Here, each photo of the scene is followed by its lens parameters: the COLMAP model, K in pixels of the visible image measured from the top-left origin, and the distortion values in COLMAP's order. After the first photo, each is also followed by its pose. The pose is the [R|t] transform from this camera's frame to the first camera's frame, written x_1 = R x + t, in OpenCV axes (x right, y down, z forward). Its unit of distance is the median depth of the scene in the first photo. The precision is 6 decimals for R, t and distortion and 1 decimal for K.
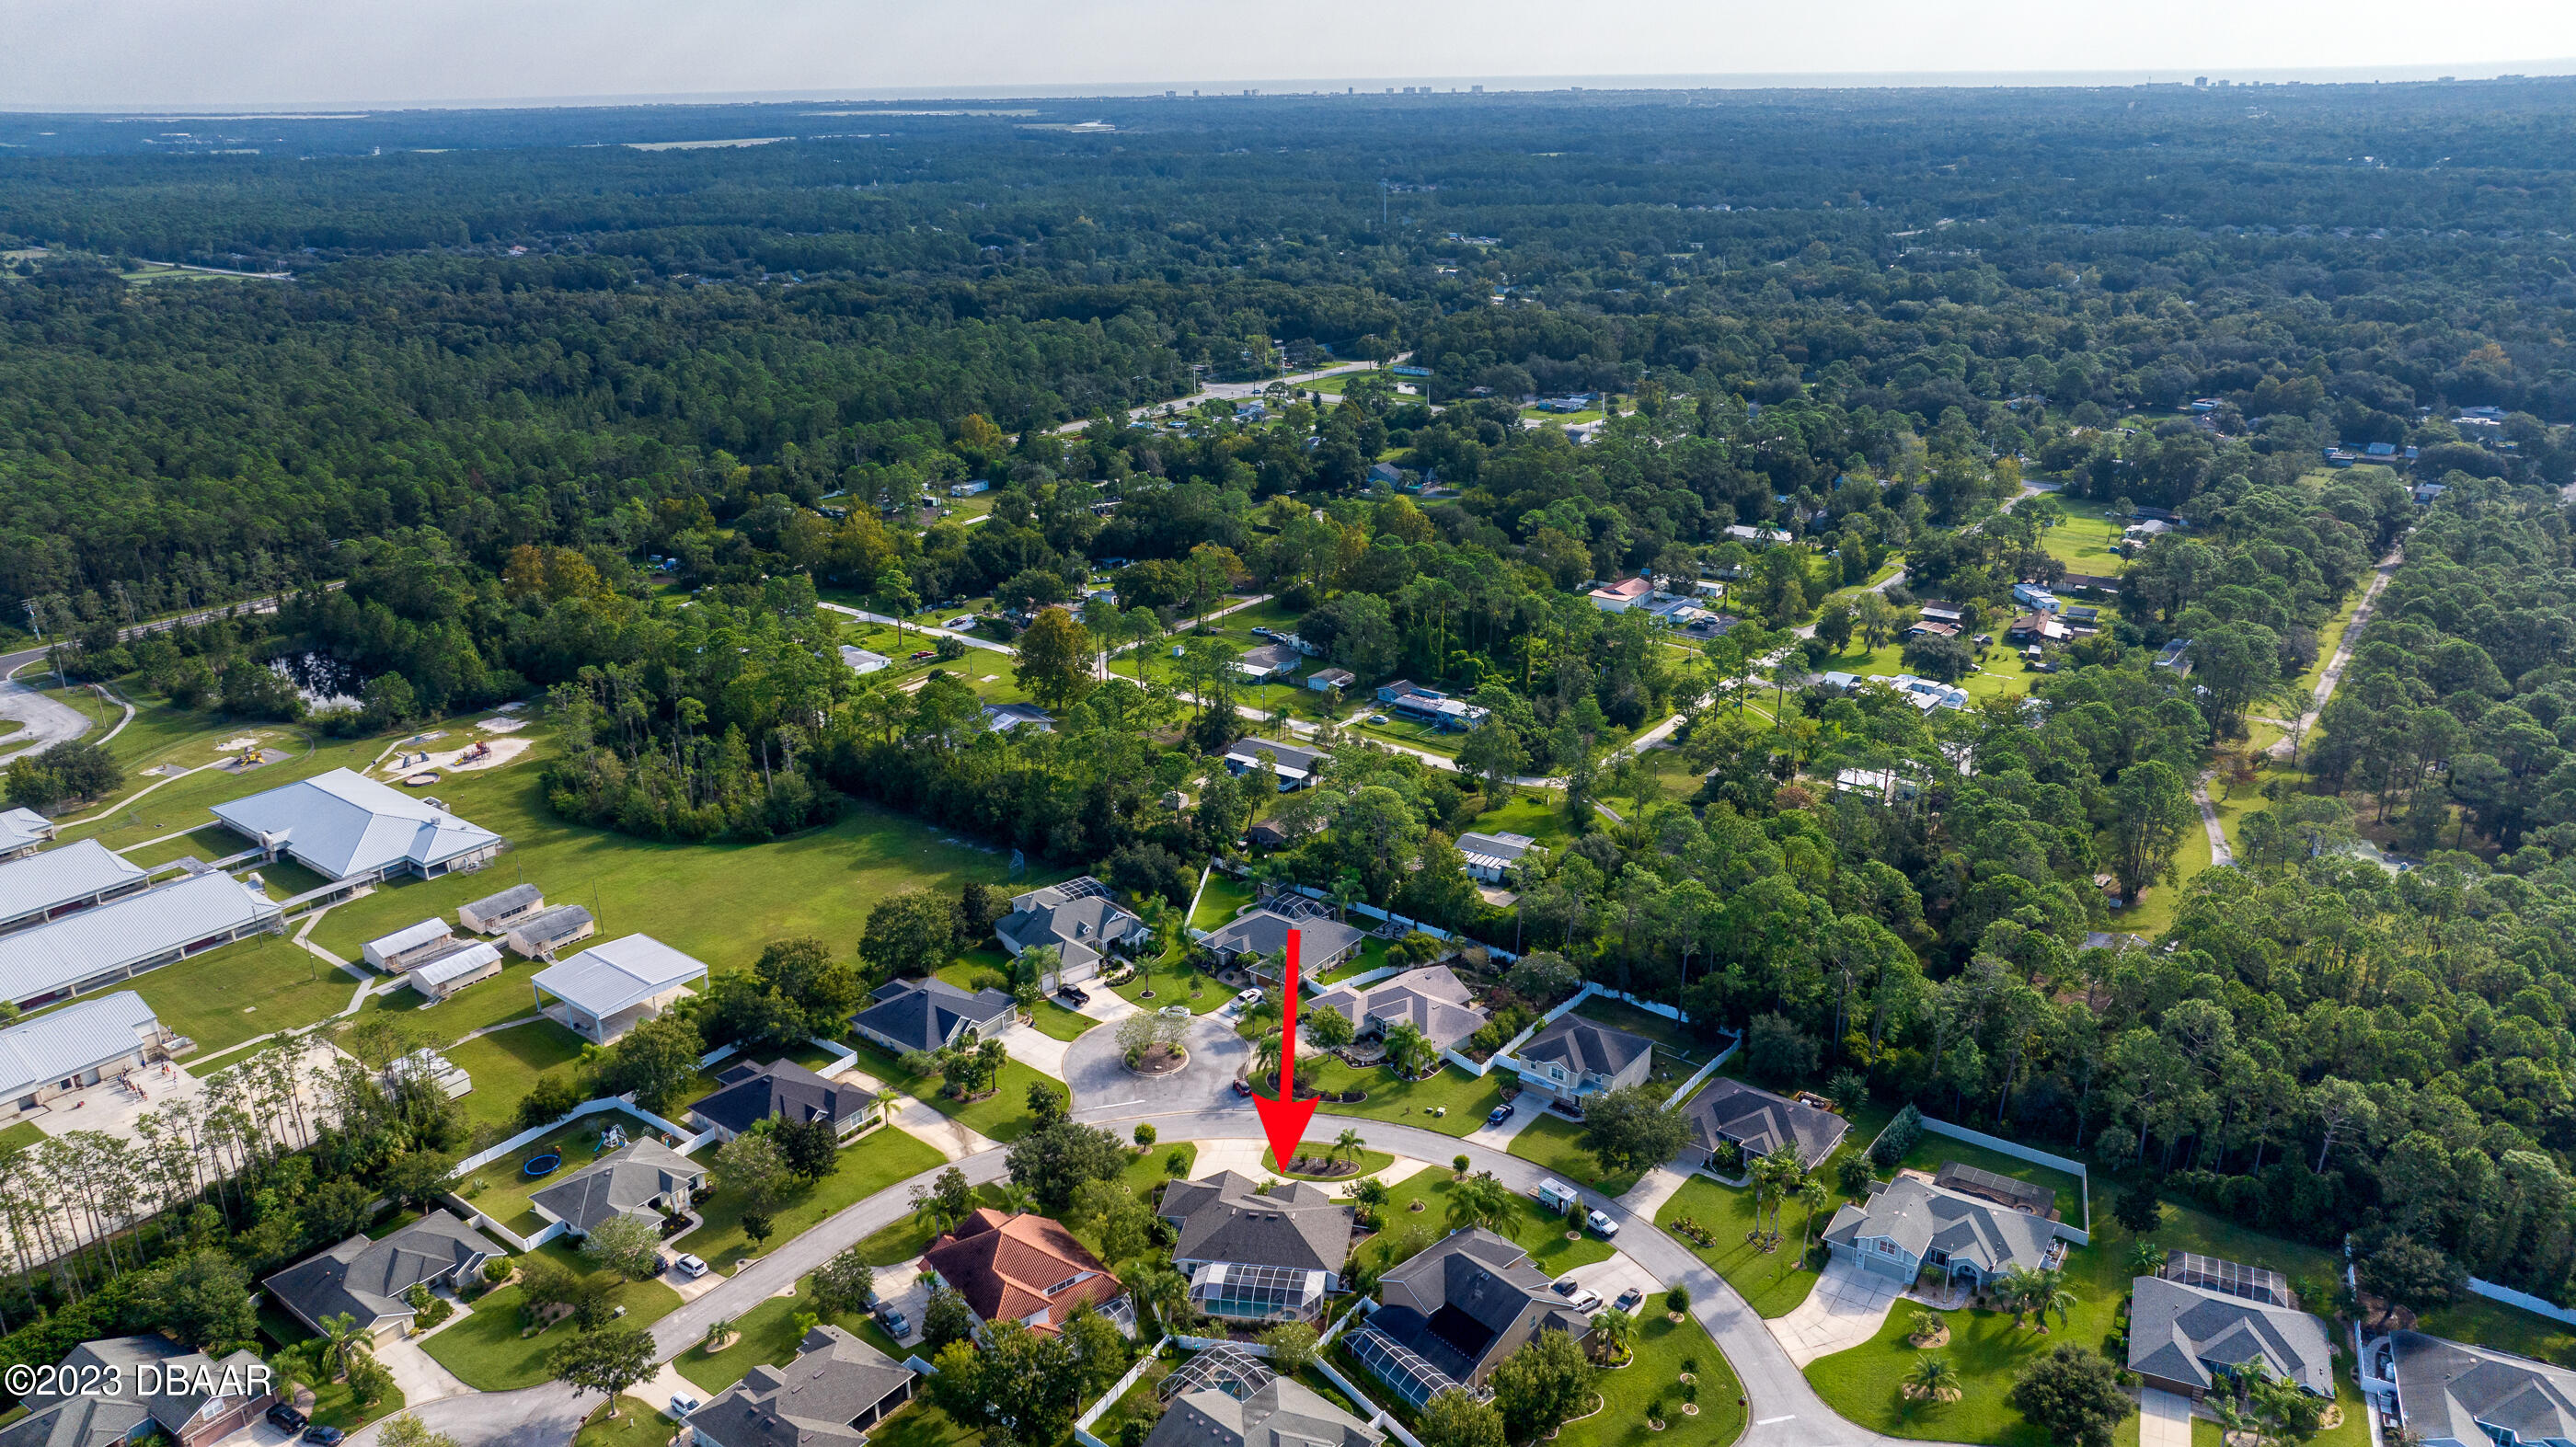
lens RADIAL K [[1818.3, 0, 1303.0], [0, 1818.3, 726.8], [0, 0, 1]] dist [-0.018307, -0.001910]
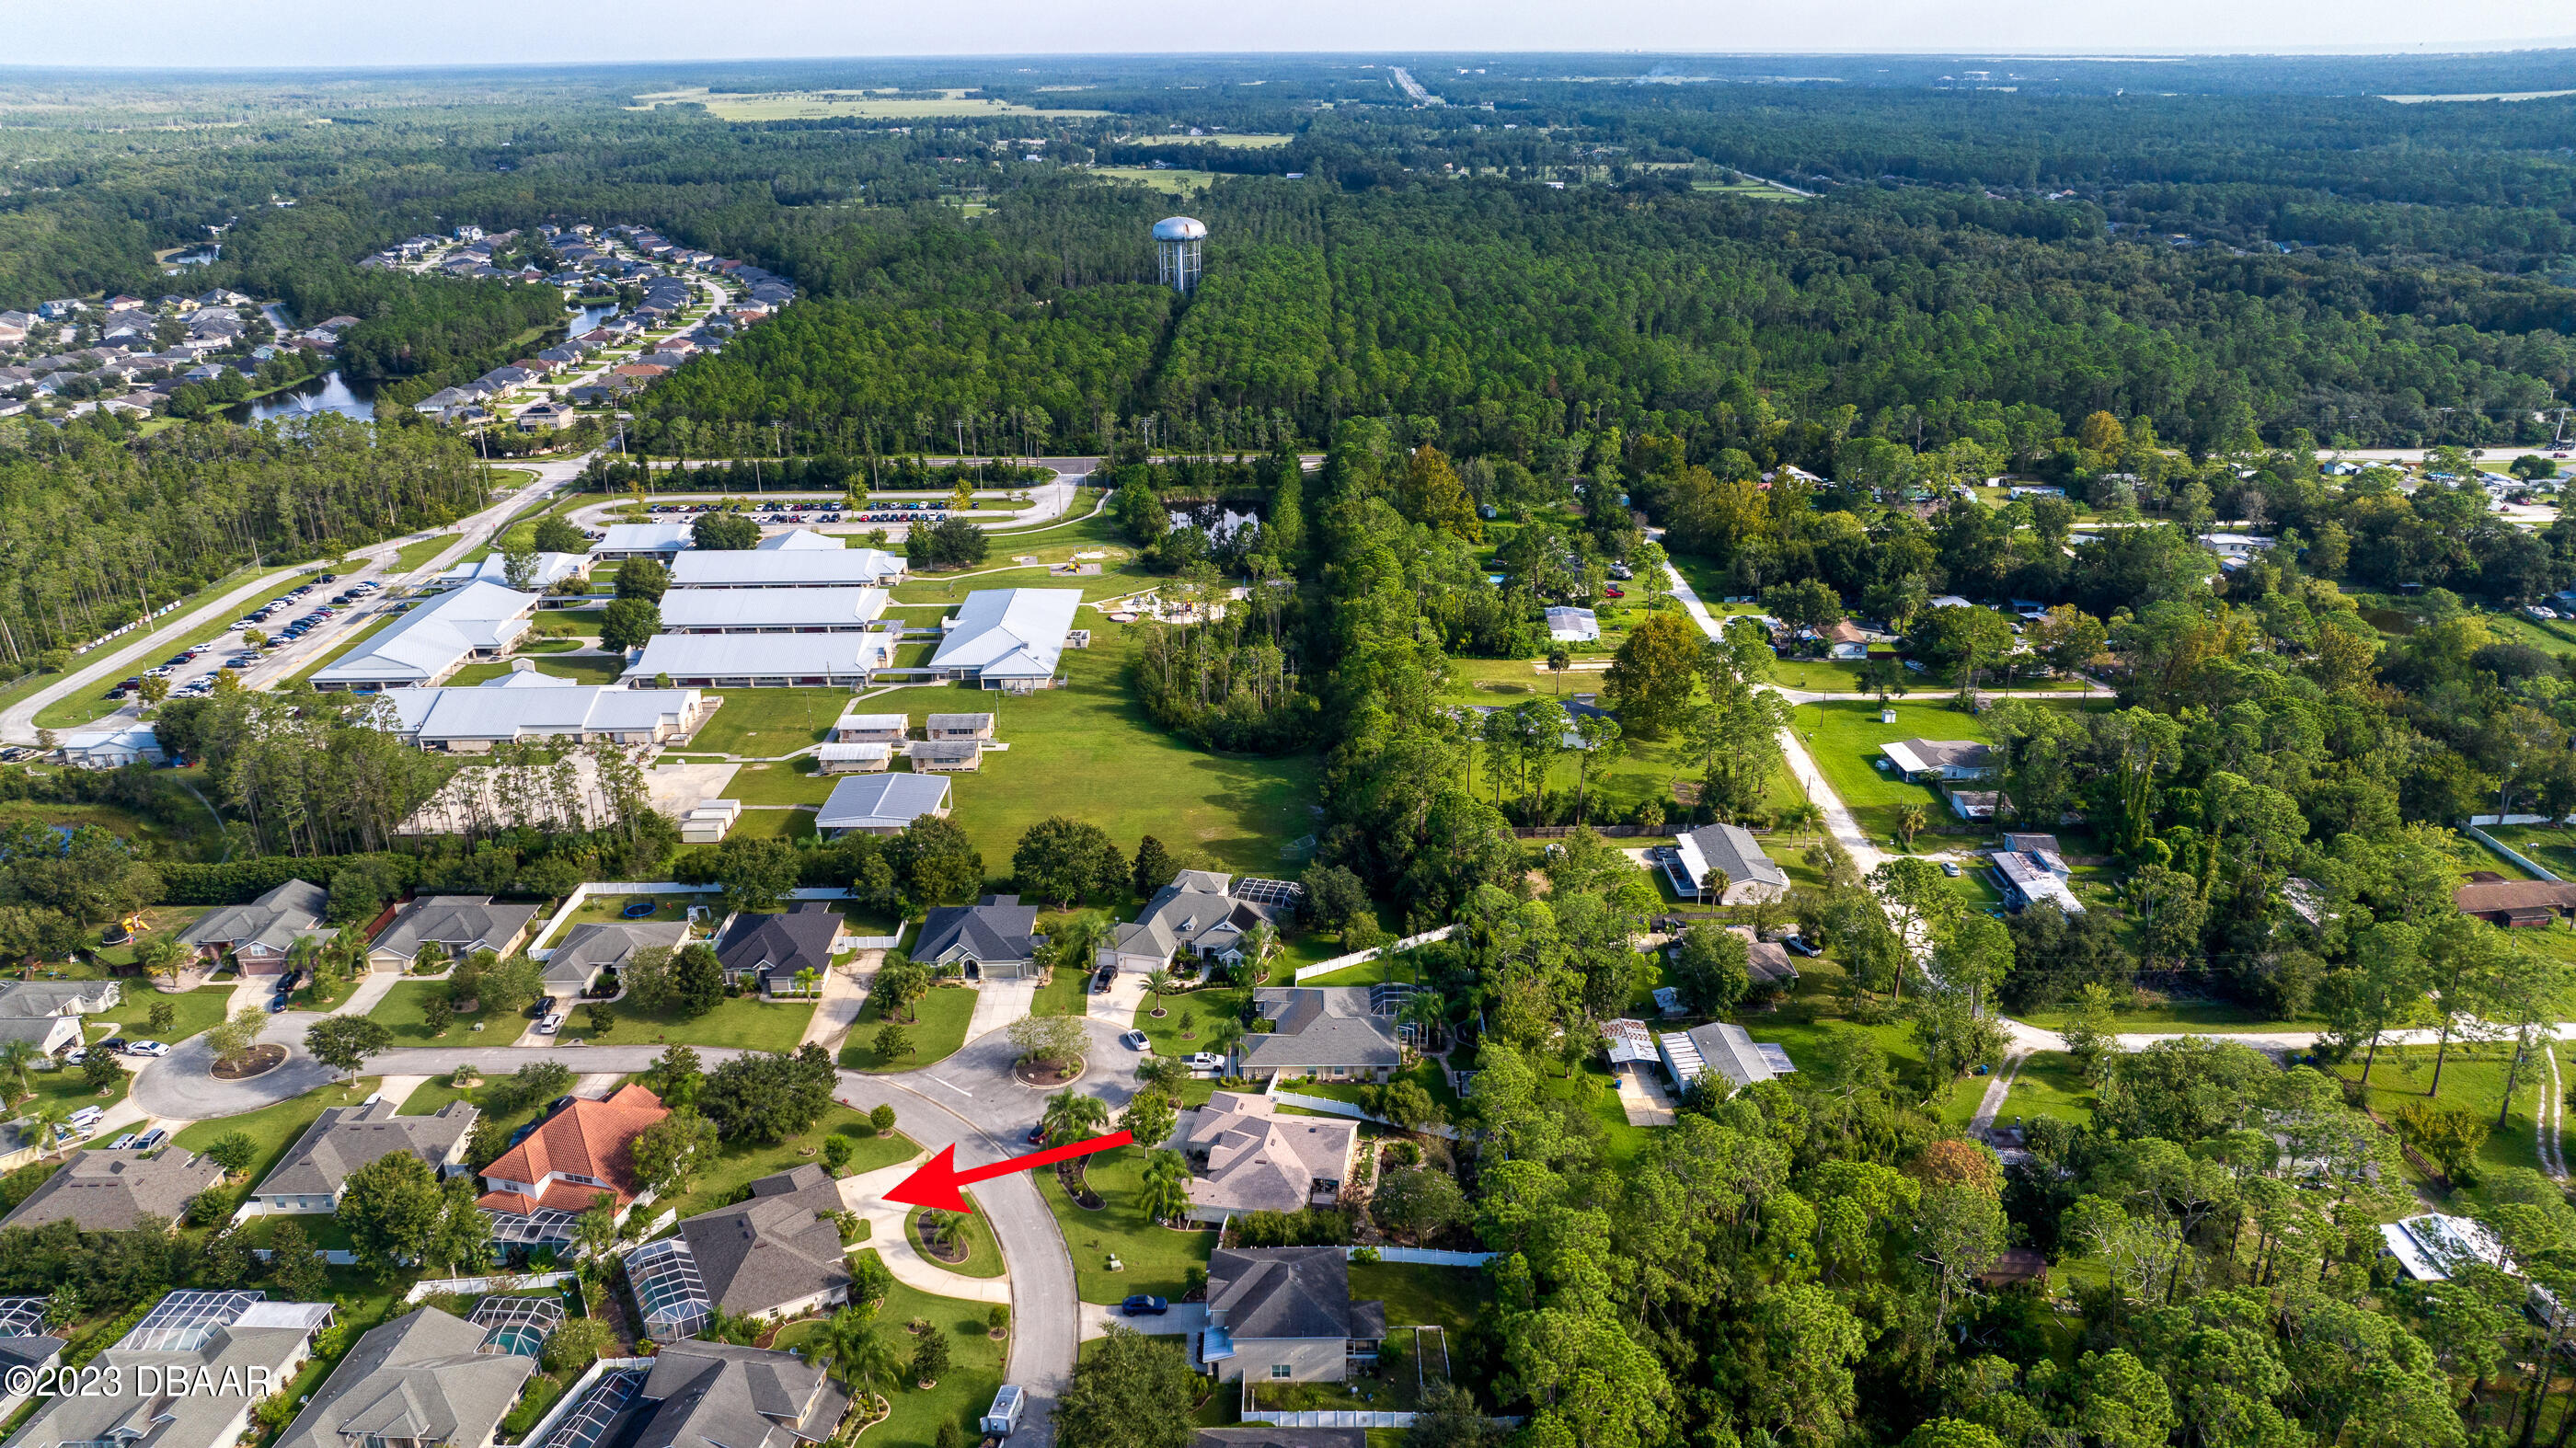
lens RADIAL K [[1818.3, 0, 1303.0], [0, 1818.3, 727.3], [0, 0, 1]] dist [-0.018307, -0.001910]
pose [[0.605604, 0.288282, -0.741713, 0.584241], [-0.267962, 0.951517, 0.151037, -0.140813], [0.749293, 0.107283, 0.653491, 0.460512]]
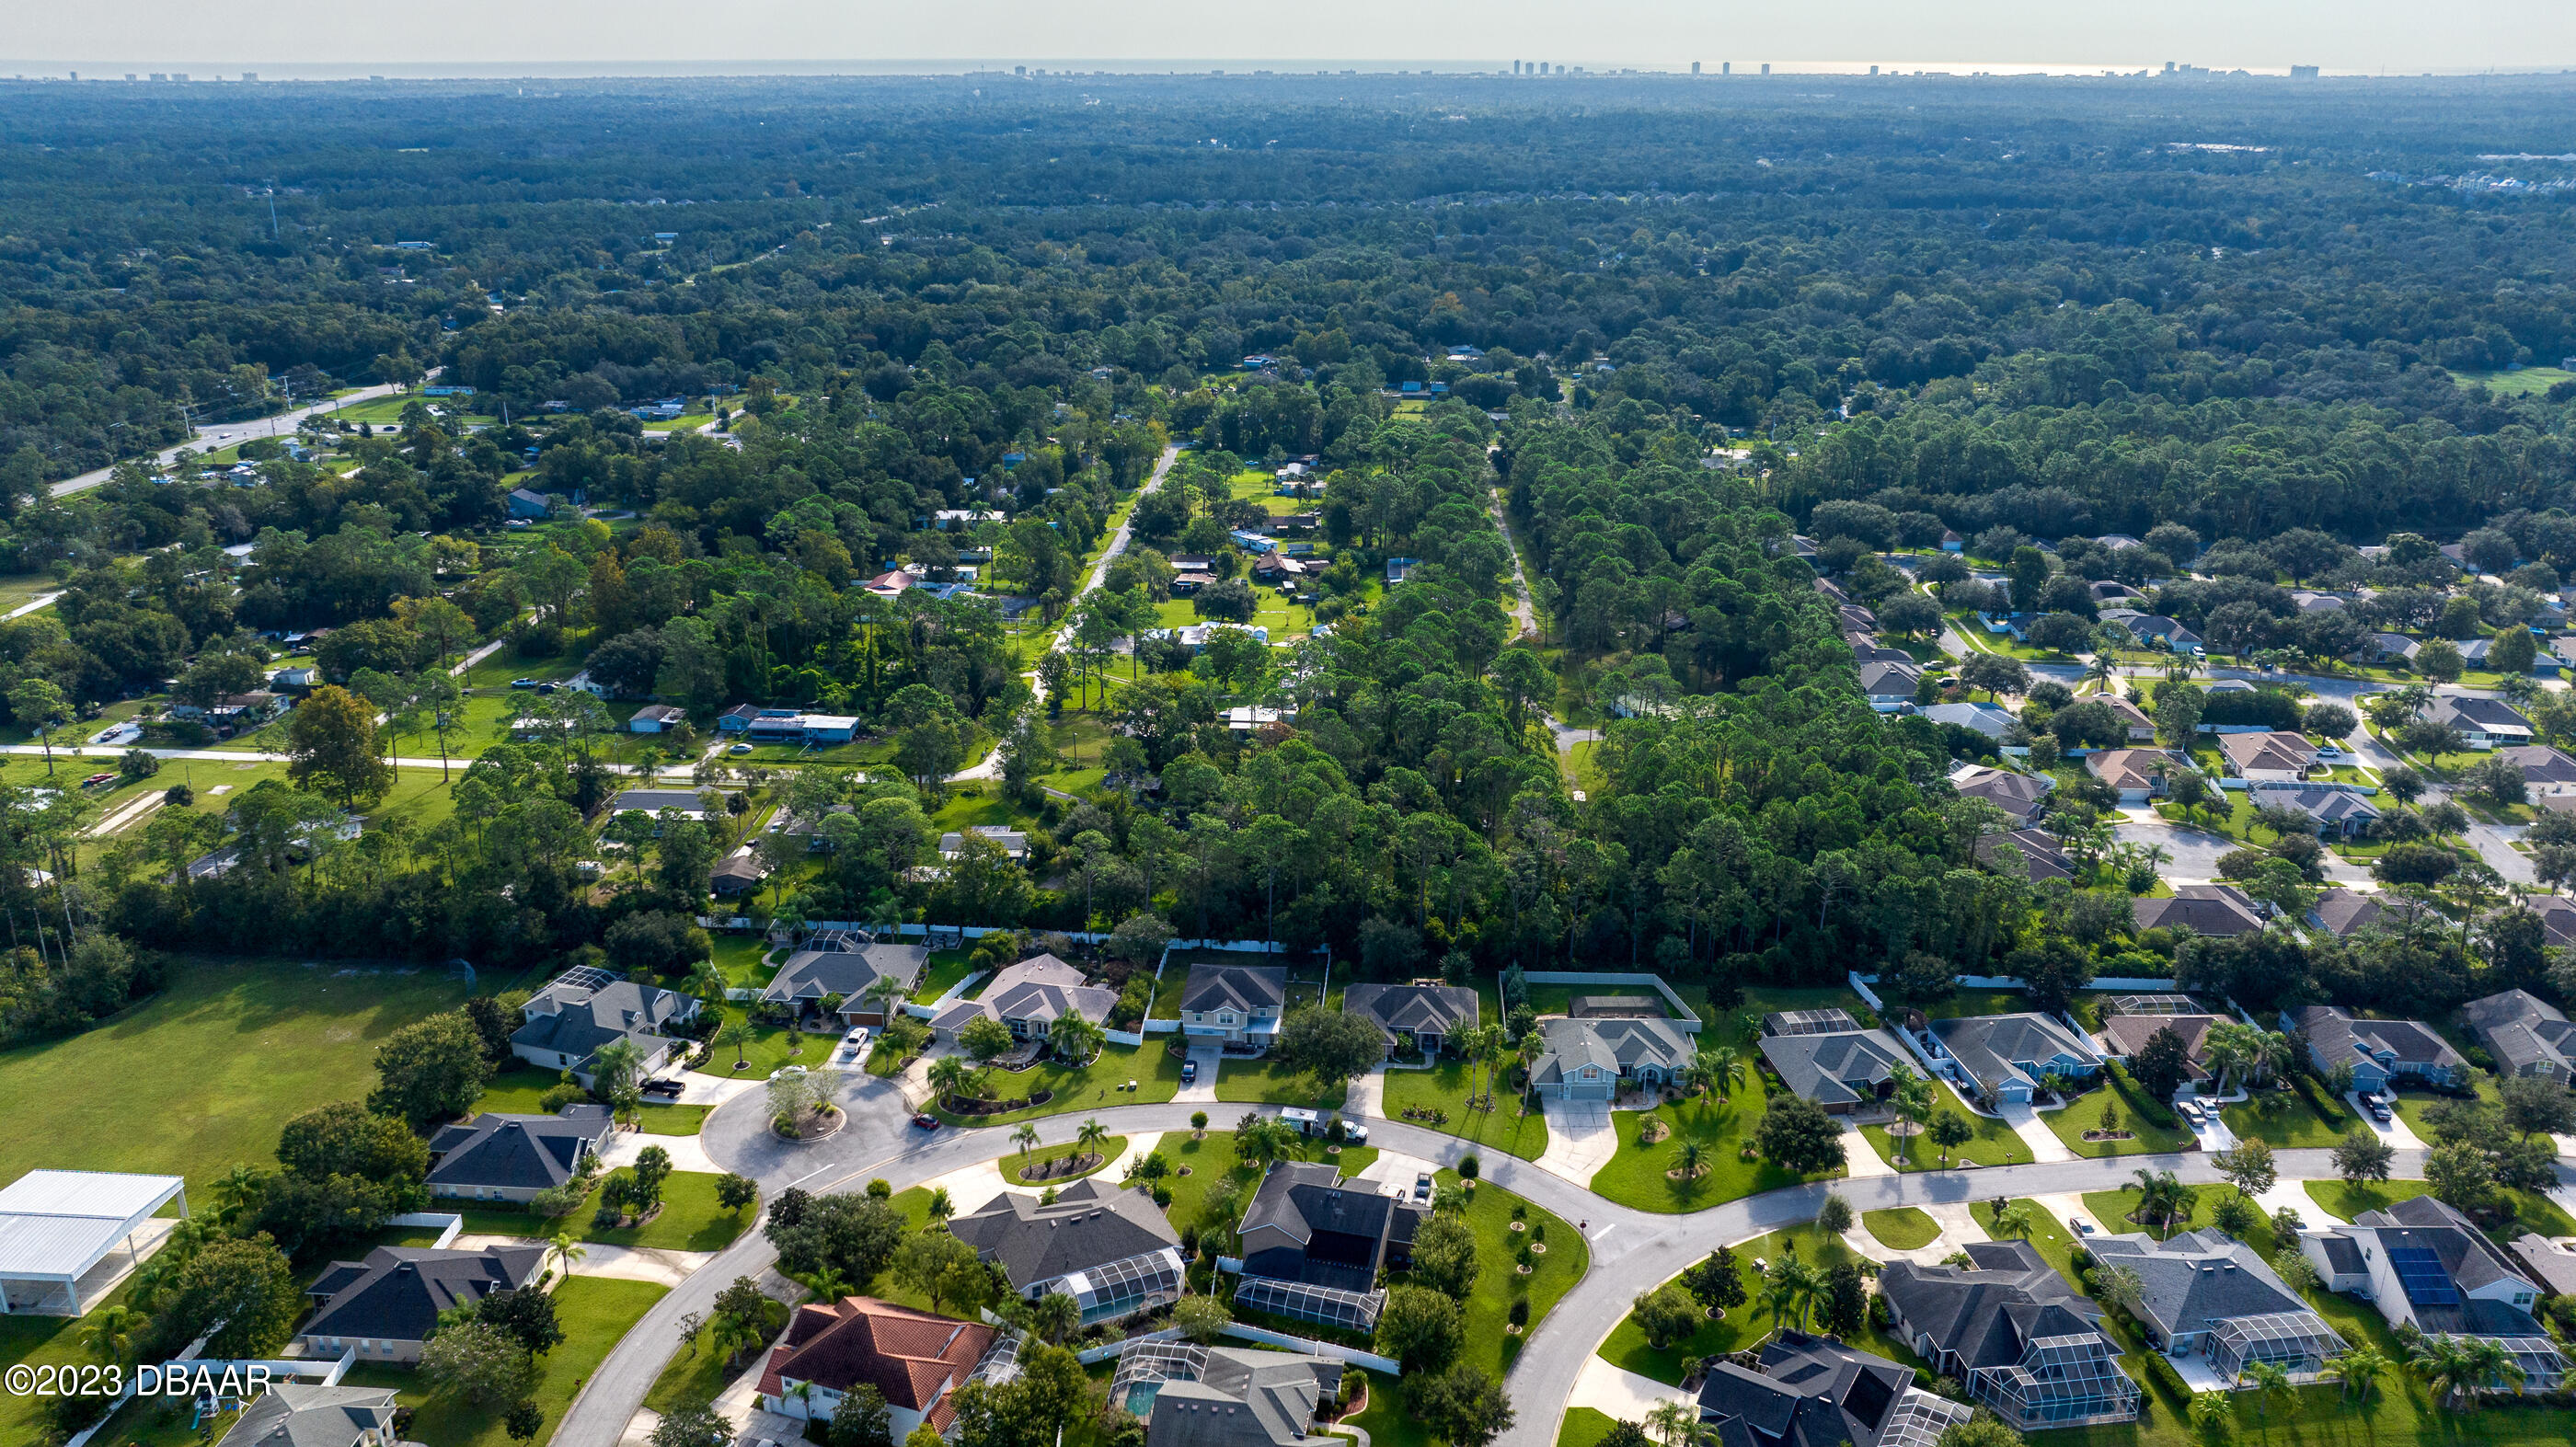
lens RADIAL K [[1889.7, 0, 1288.0], [0, 1889.7, 723.5], [0, 0, 1]] dist [-0.010754, -0.000191]
pose [[0.833710, -0.170215, 0.525314, -0.327411], [0.174868, 0.983728, 0.041226, -0.010901], [-0.523783, 0.057490, 0.849909, 0.052618]]
